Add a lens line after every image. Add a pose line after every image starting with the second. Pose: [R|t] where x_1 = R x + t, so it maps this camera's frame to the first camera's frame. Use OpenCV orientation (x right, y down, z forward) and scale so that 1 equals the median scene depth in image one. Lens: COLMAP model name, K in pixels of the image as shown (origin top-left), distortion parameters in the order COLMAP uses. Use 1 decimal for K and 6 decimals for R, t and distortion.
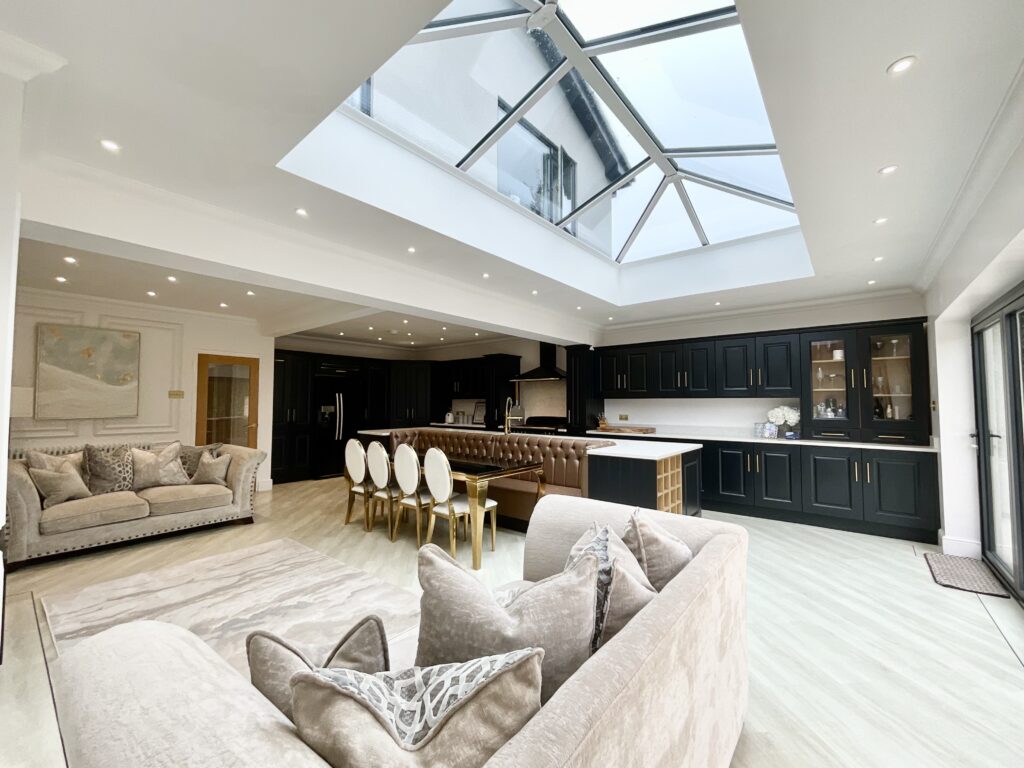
lens RADIAL K [[417.6, 0, 513.4], [0, 417.6, 386.0], [0, 0, 1]] dist [-0.002805, 0.000165]
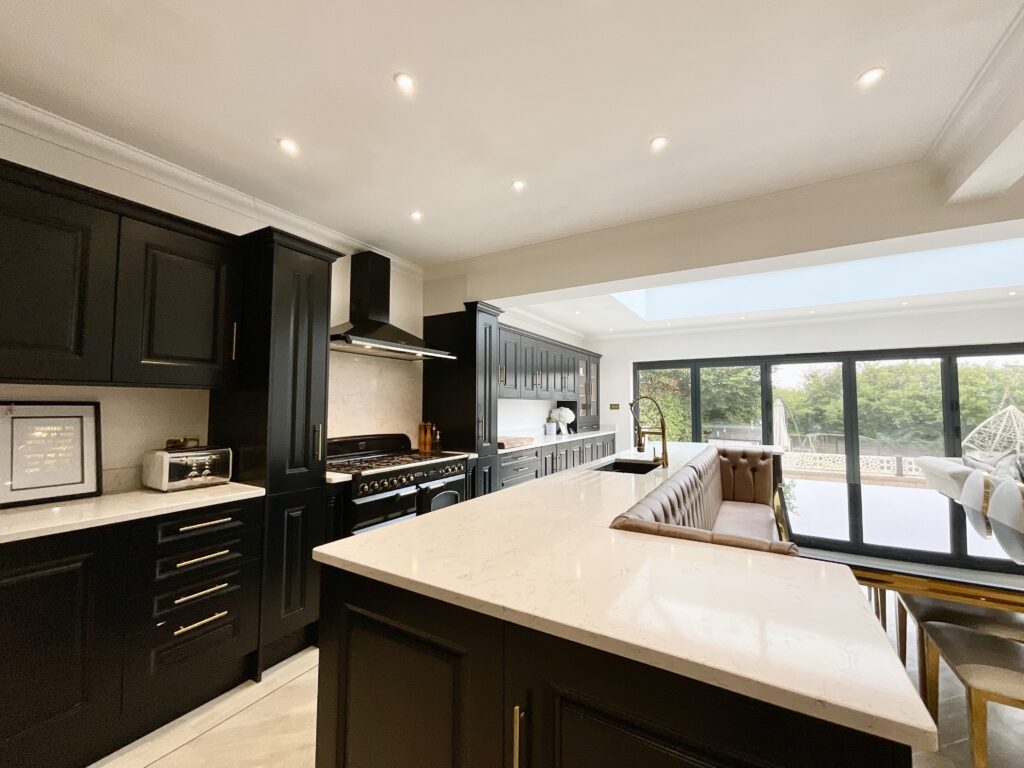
lens RADIAL K [[417.6, 0, 510.0], [0, 417.6, 383.6], [0, 0, 1]] dist [-0.002805, 0.000165]
pose [[-0.139063, 0.047412, 0.989148, -0.471999], [-0.046448, 0.997442, -0.054339, 0.044907], [-0.989194, -0.053501, -0.136505, 1.145952]]
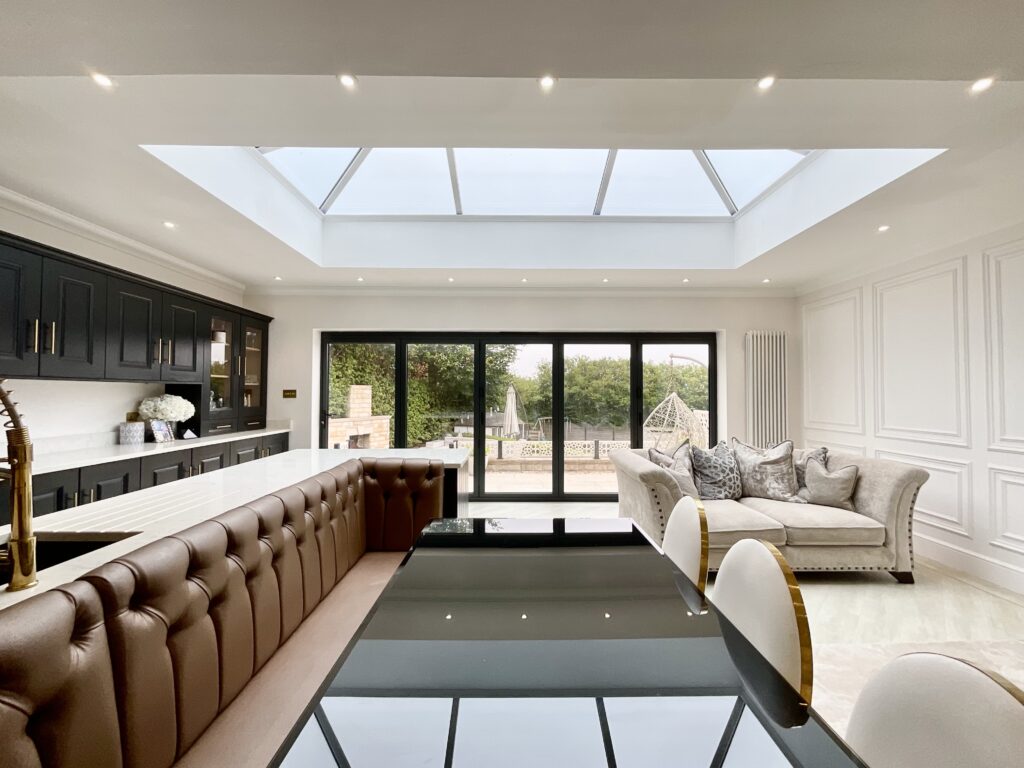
lens RADIAL K [[417.6, 0, 511.8], [0, 417.6, 384.6], [0, 0, 1]] dist [-0.002805, 0.000165]
pose [[-0.631504, 0.011013, 0.775295, -0.244274], [-0.038922, 0.998188, -0.045882, 0.034524], [-0.774395, -0.059151, -0.629931, 0.859842]]
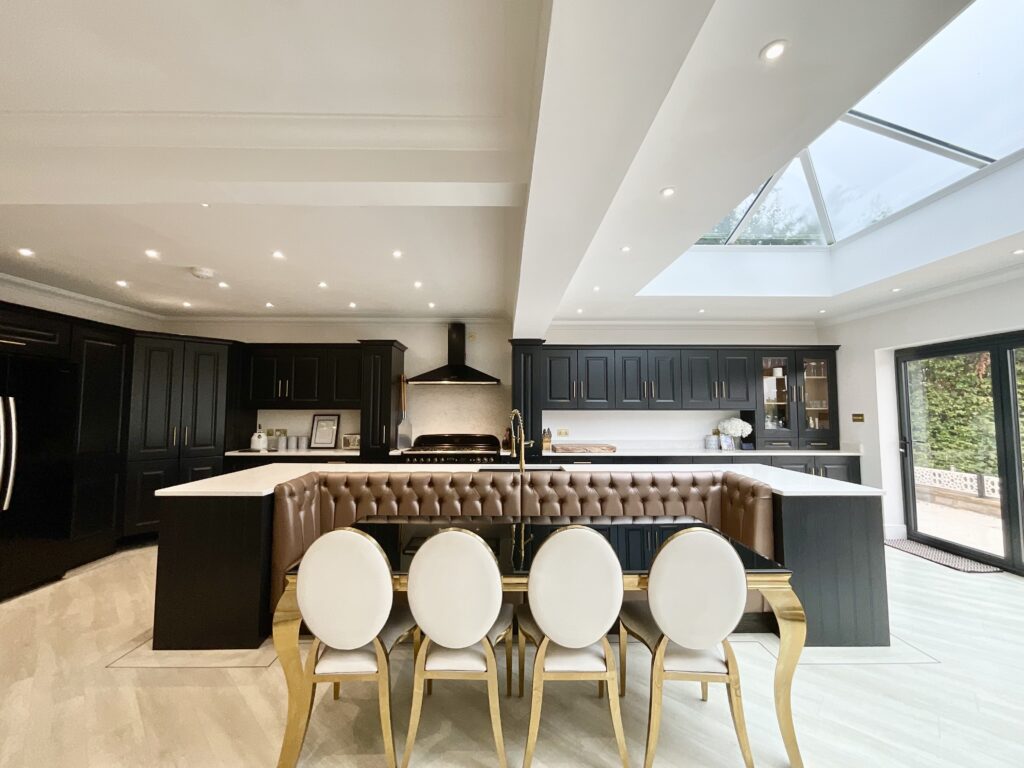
lens RADIAL K [[417.6, 0, 511.6], [0, 417.6, 384.2], [0, 0, 1]] dist [-0.002805, 0.000165]
pose [[0.768667, 0.035627, 0.638656, -0.387635], [-0.025488, 0.999361, -0.025072, 0.003110], [-0.639141, 0.002994, 0.769084, 0.476024]]
